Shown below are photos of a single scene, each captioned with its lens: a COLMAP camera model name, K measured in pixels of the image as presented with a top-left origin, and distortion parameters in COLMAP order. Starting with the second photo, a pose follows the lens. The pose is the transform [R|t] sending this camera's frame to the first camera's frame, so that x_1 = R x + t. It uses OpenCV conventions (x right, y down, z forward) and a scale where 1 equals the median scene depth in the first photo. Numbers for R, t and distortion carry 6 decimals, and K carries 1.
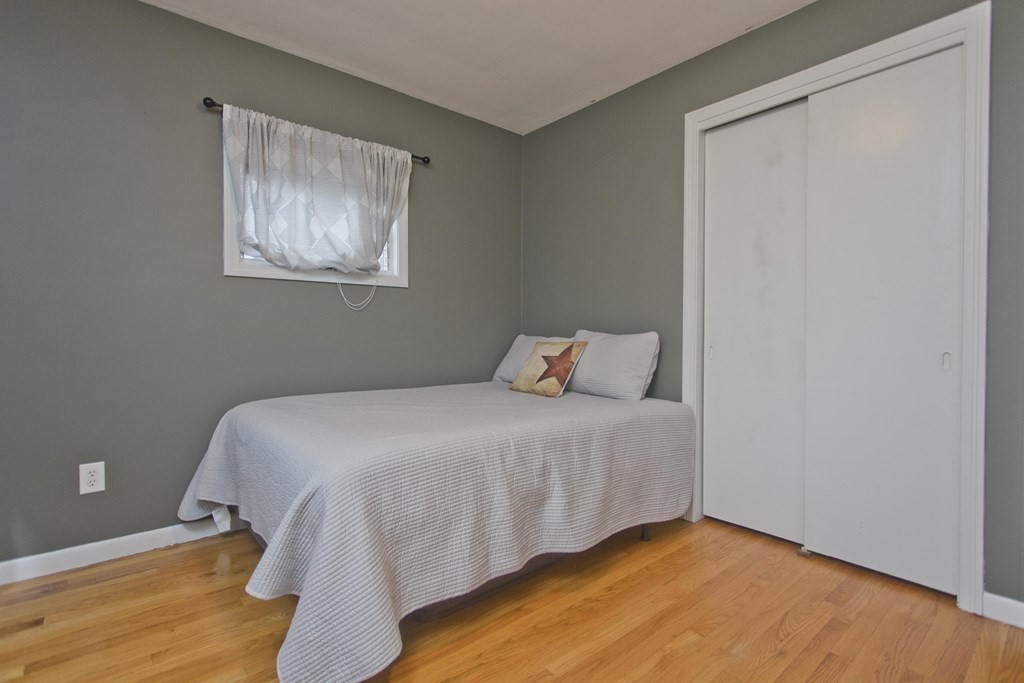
lens RADIAL K [[489.5, 0, 509.9], [0, 489.5, 337.5], [0, 0, 1]] dist [0.000929, 0.002596]
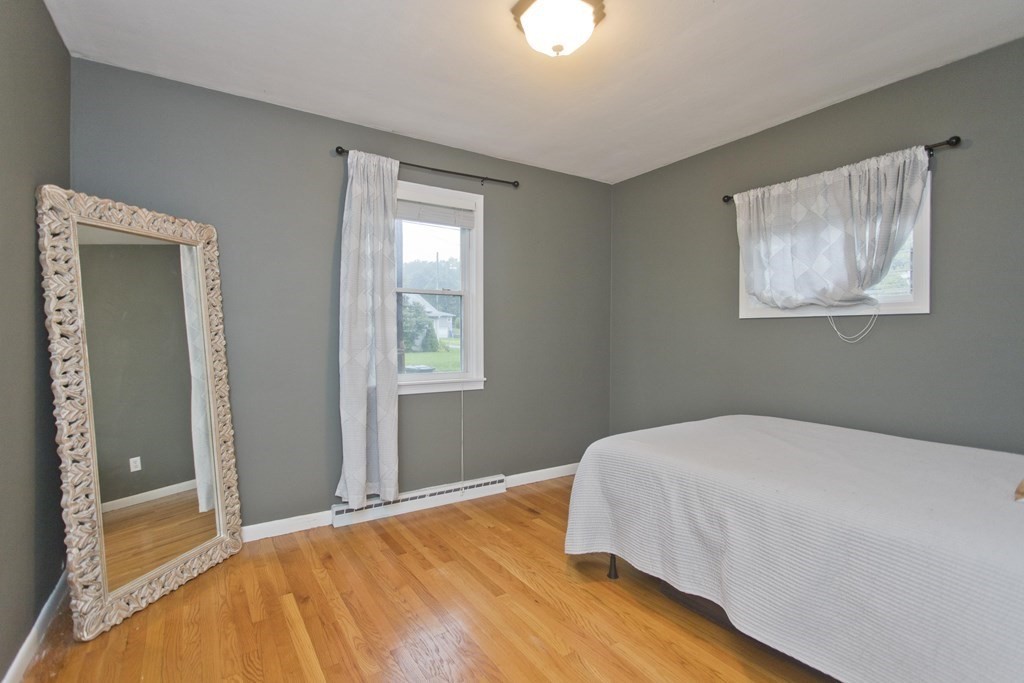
lens RADIAL K [[489.5, 0, 509.8], [0, 489.5, 340.0], [0, 0, 1]] dist [0.000929, 0.002596]
pose [[-0.123512, 0.009596, -0.992297, 0.807131], [-0.005973, 0.999928, 0.010413, -0.075244], [0.992325, 0.007213, -0.123446, 0.512733]]
